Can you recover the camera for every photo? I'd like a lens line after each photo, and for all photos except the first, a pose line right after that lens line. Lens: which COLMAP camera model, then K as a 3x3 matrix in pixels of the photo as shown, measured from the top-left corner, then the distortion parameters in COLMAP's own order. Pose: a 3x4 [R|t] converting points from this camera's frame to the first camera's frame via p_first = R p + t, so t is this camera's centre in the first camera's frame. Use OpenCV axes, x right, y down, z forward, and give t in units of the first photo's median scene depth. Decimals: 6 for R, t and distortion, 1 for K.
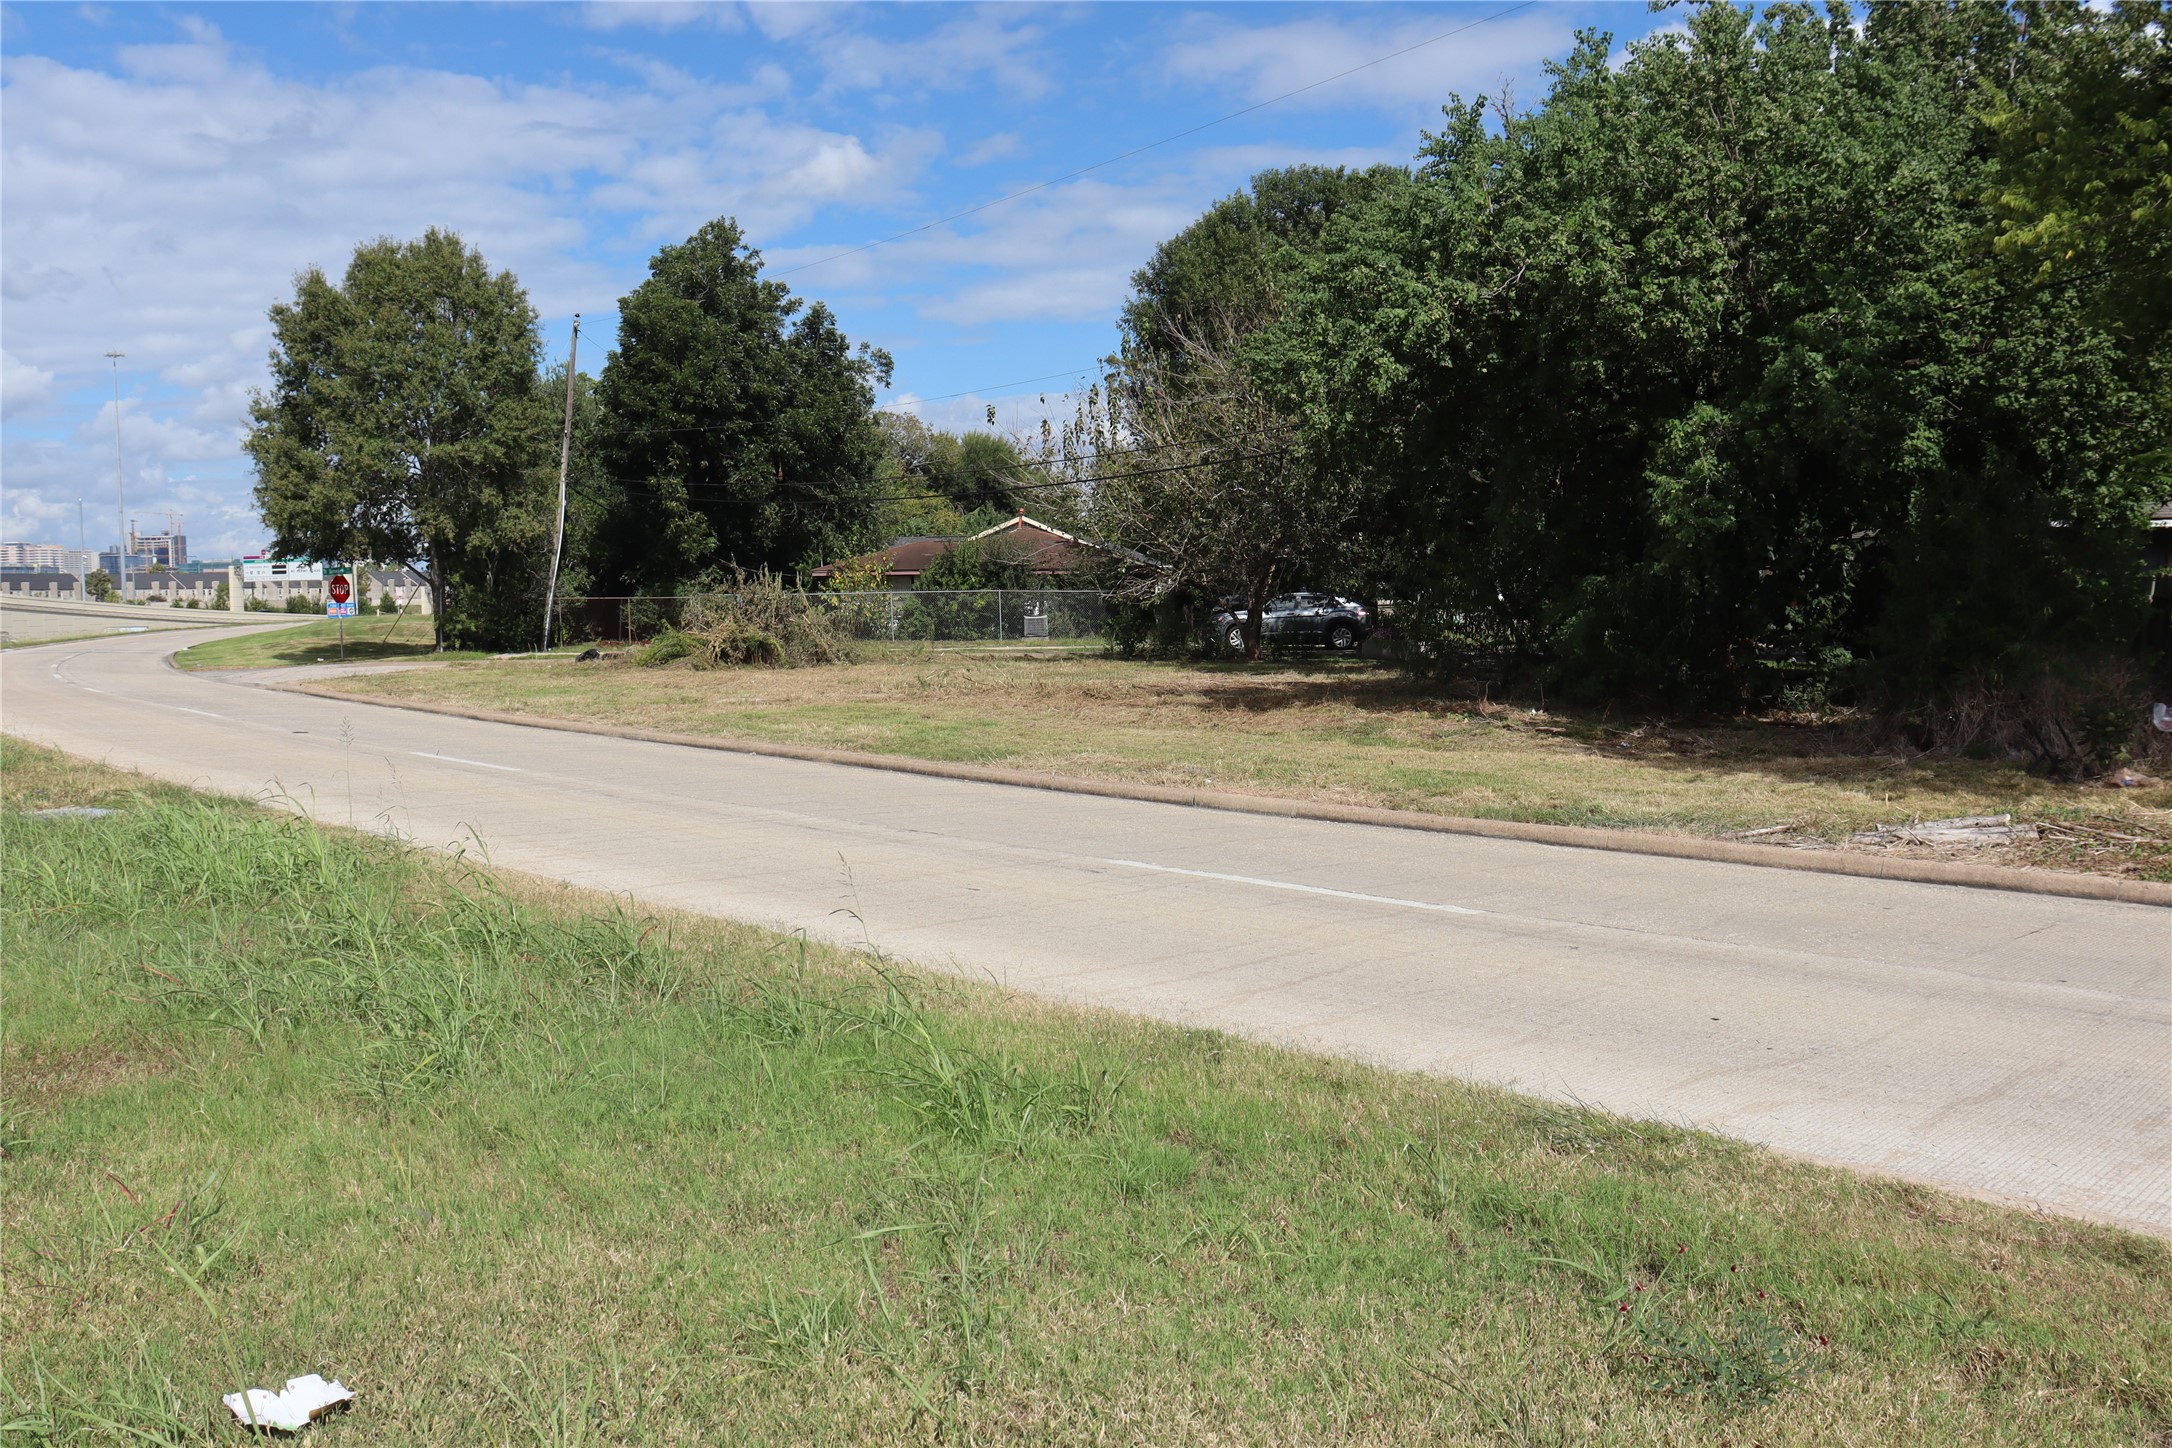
lens RADIAL K [[1881.3, 0, 1097.2], [0, 1881.3, 718.3], [0, 0, 1]] dist [-0.141652, 0.102590]
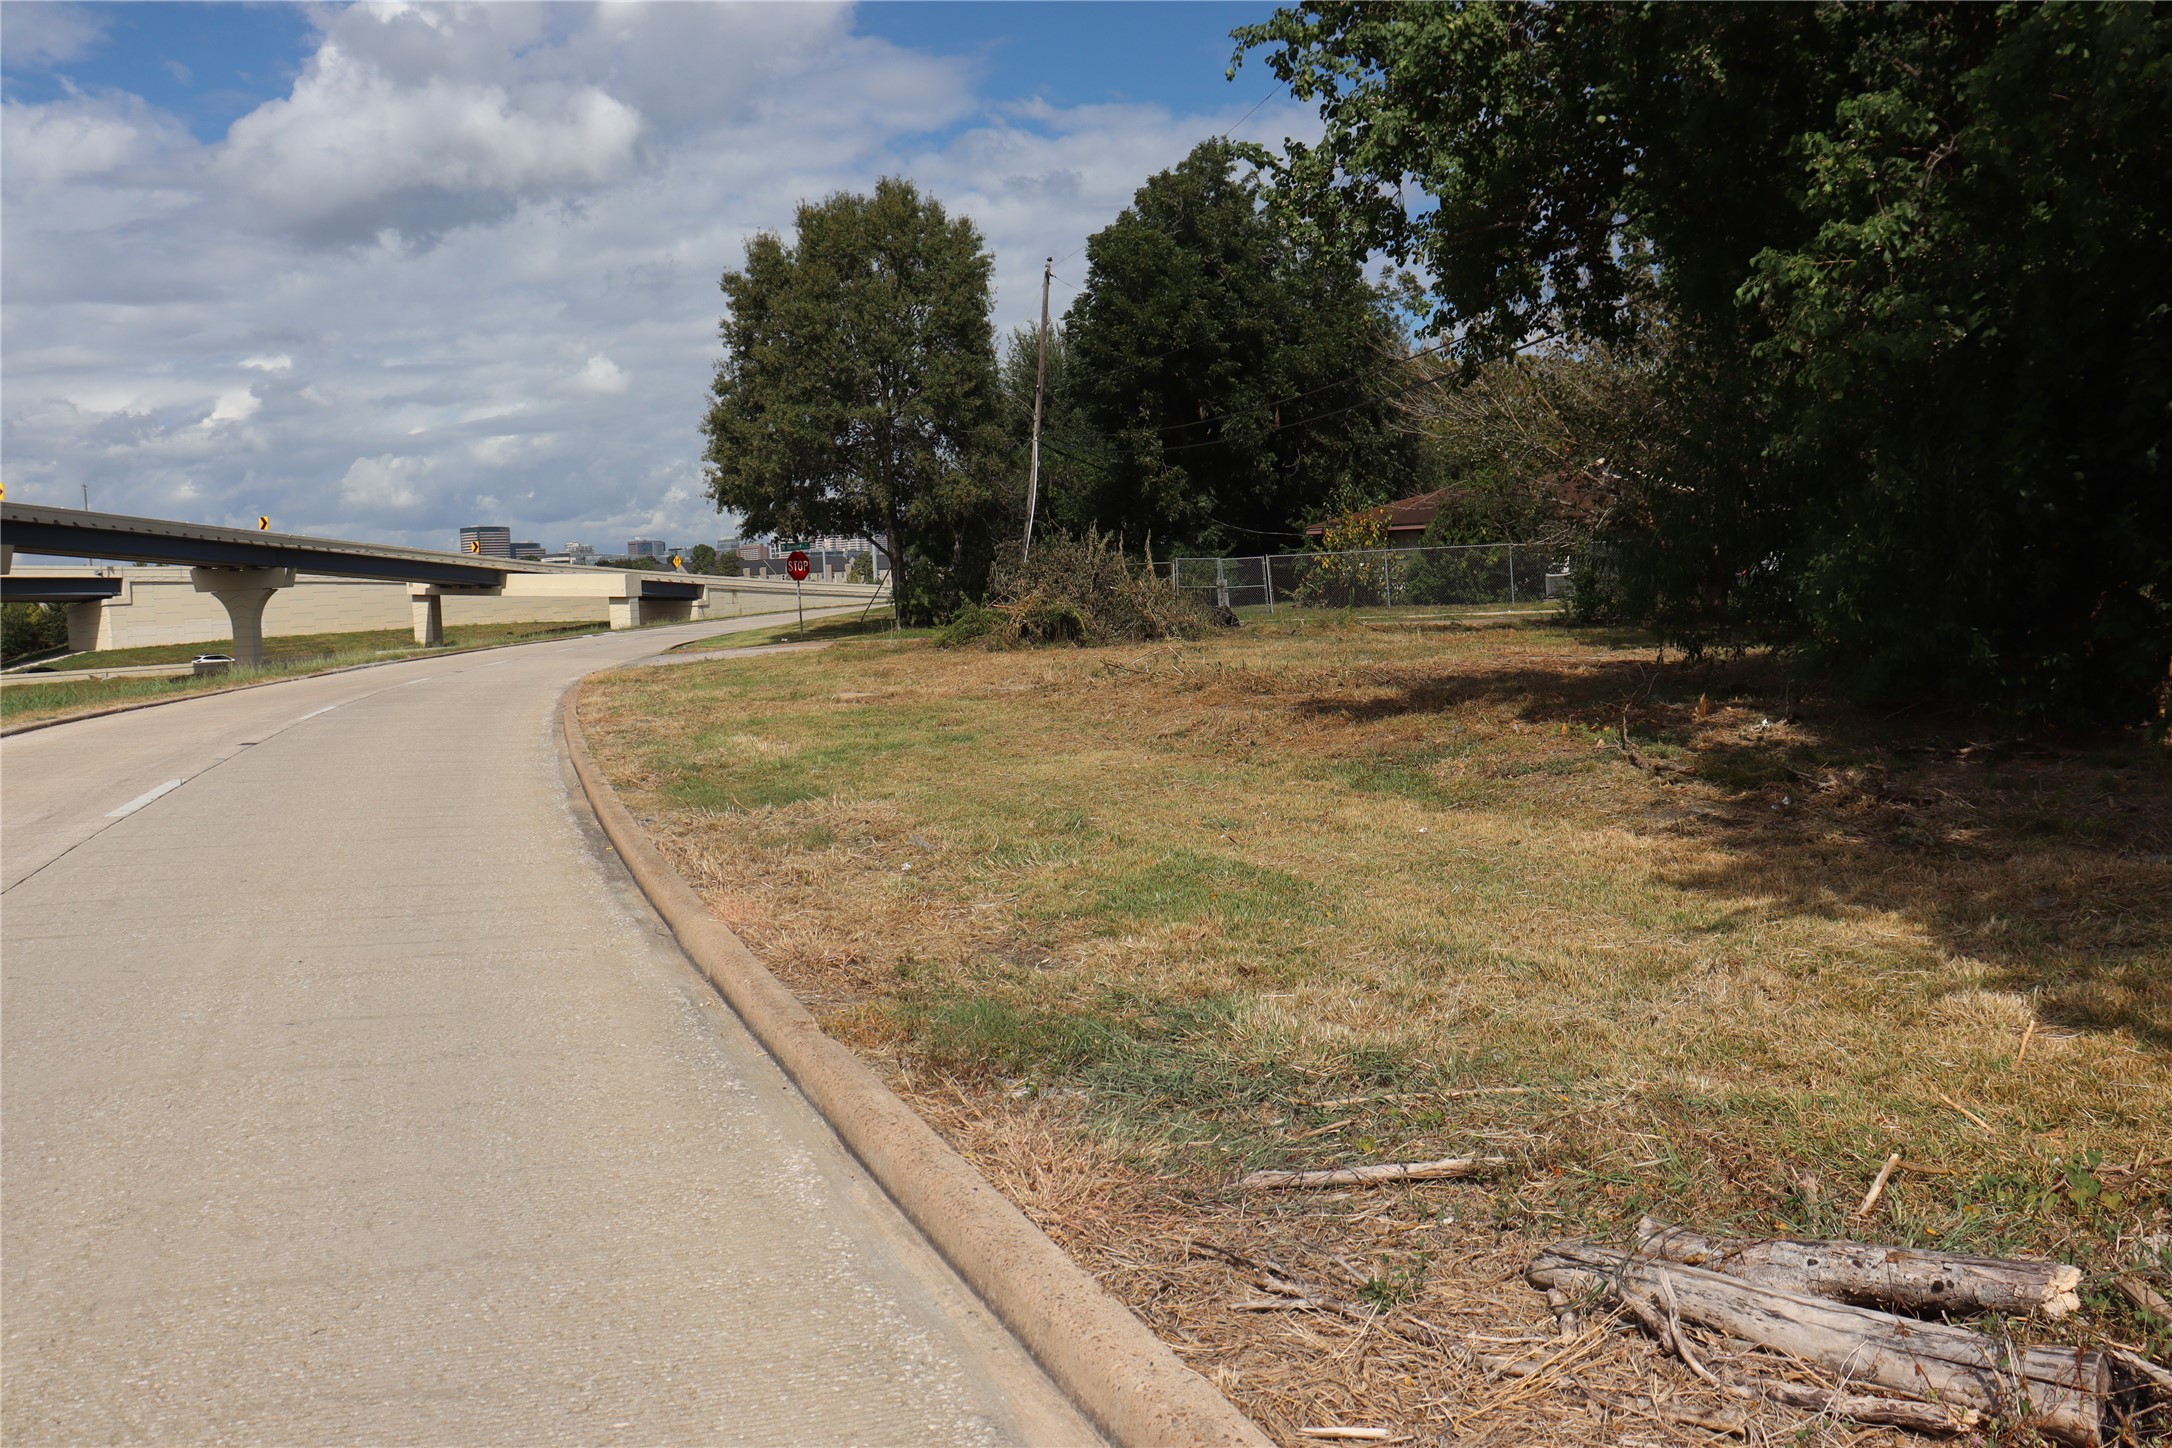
lens RADIAL K [[1881.3, 0, 1082.4], [0, 1881.3, 725.6], [0, 0, 1]] dist [-0.141652, 0.102590]
pose [[0.917877, 0.000311, -0.396865, 0.102396], [0.009079, 0.999722, 0.021780, -0.006493], [0.396761, -0.023594, 0.917619, 0.154087]]
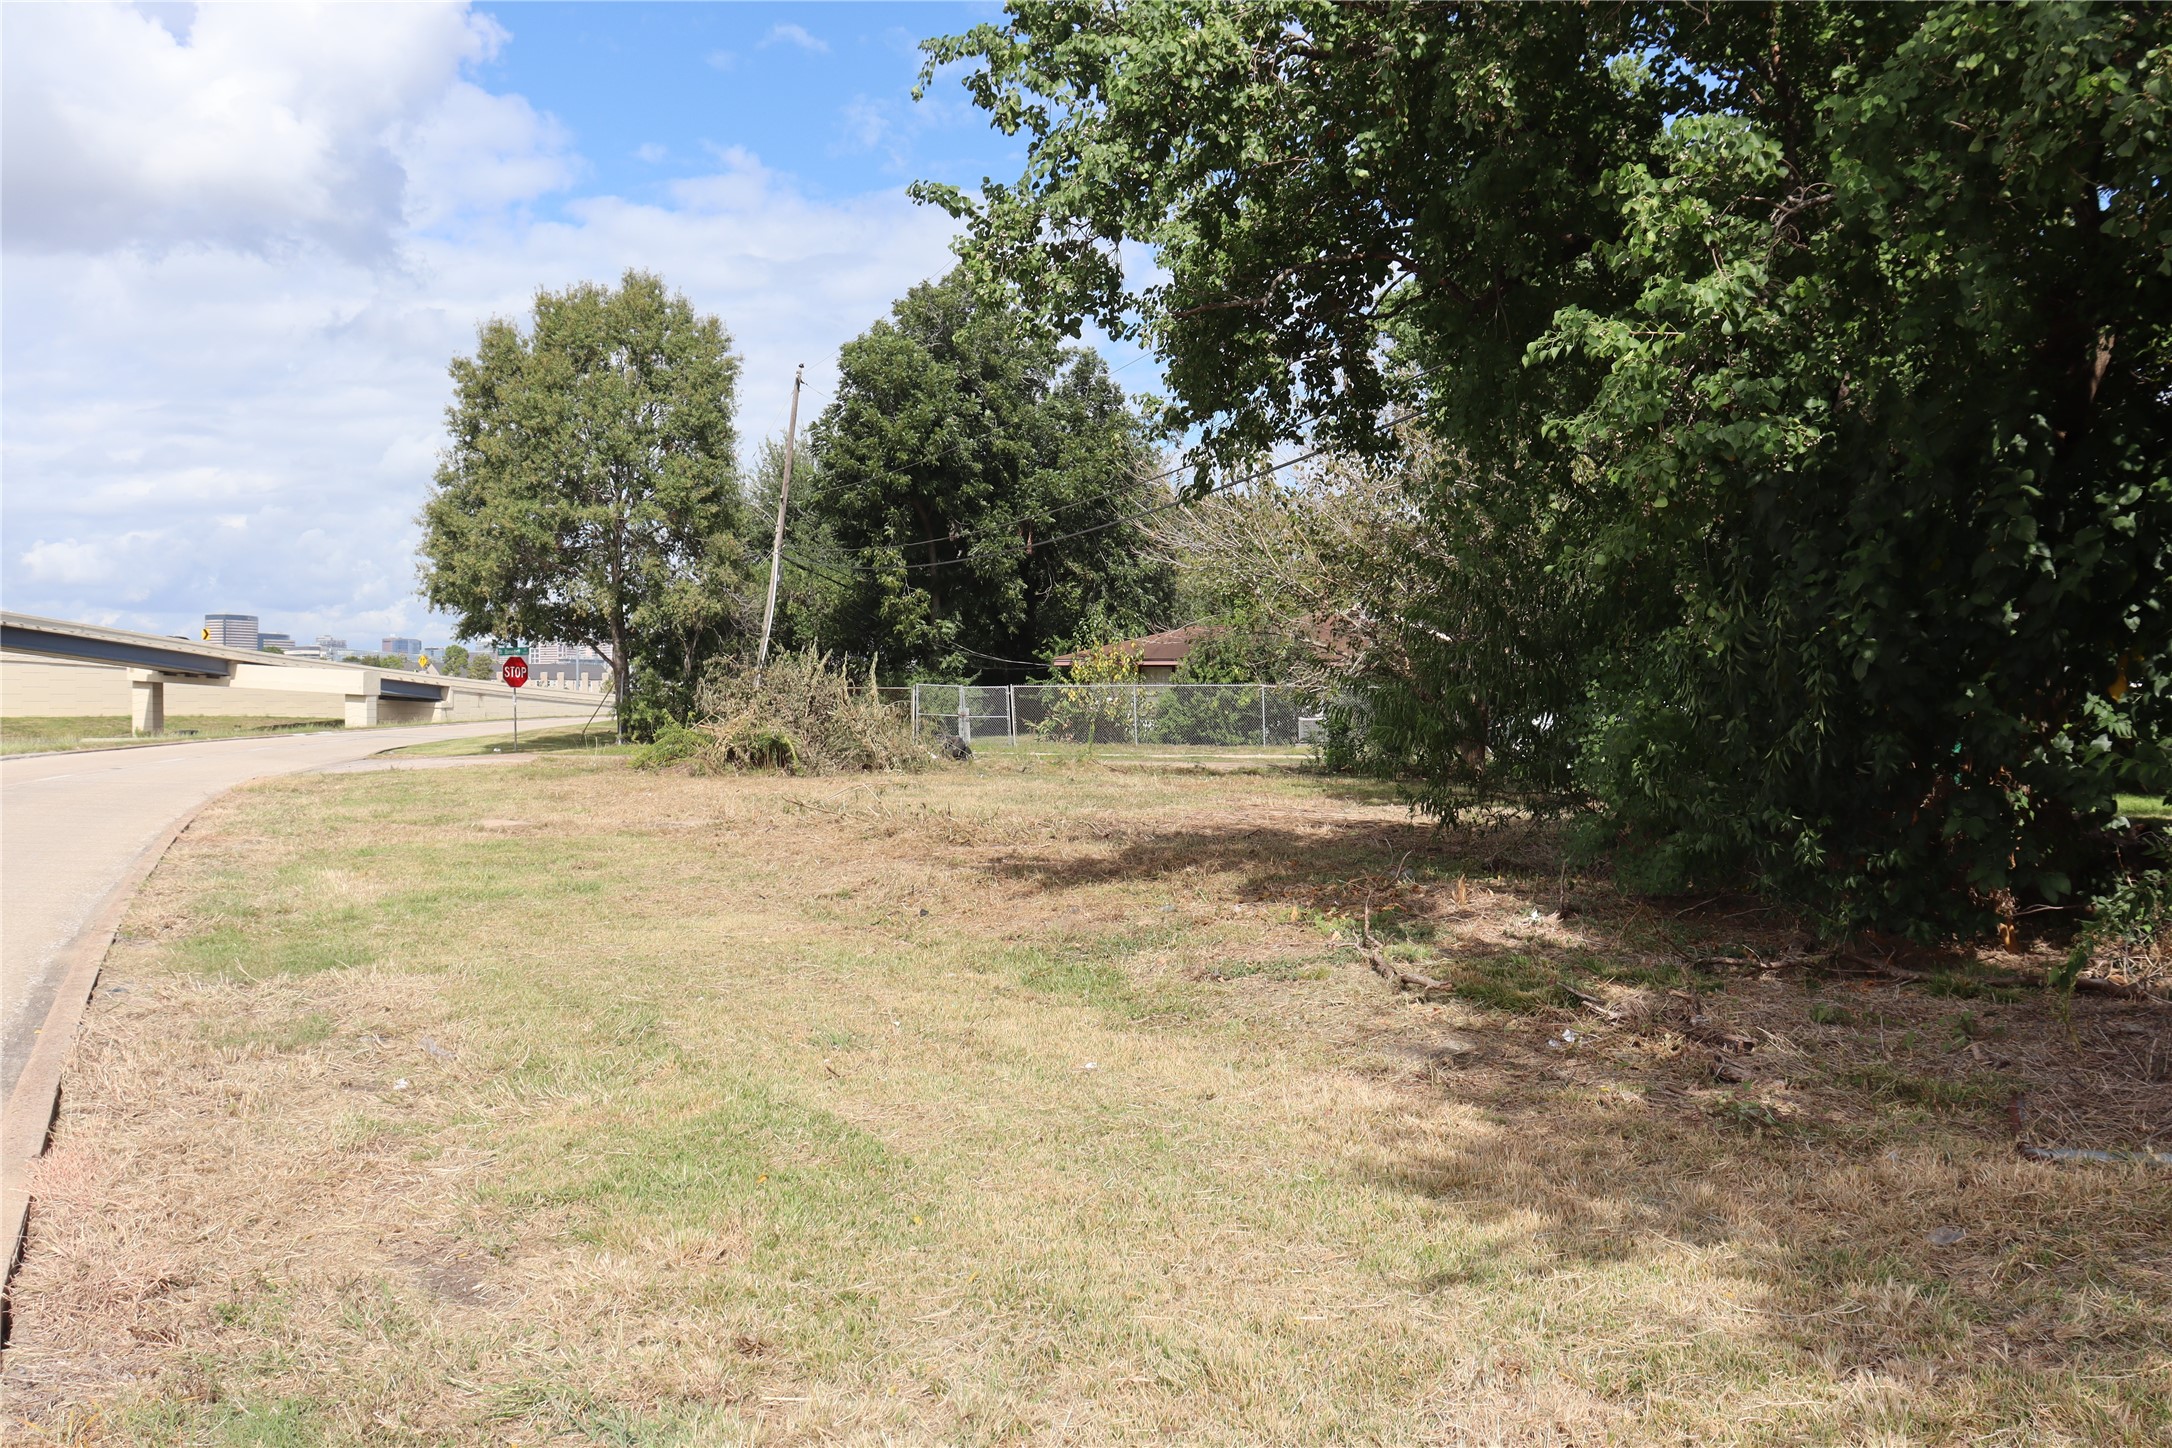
lens RADIAL K [[1881.3, 0, 1067.7], [0, 1881.3, 731.0], [0, 0, 1]] dist [-0.141652, 0.102590]
pose [[0.958344, 0.018644, -0.285008, 0.097616], [-0.032413, 0.998520, -0.043669, -0.009877], [0.283772, 0.051088, 0.957530, 0.197996]]
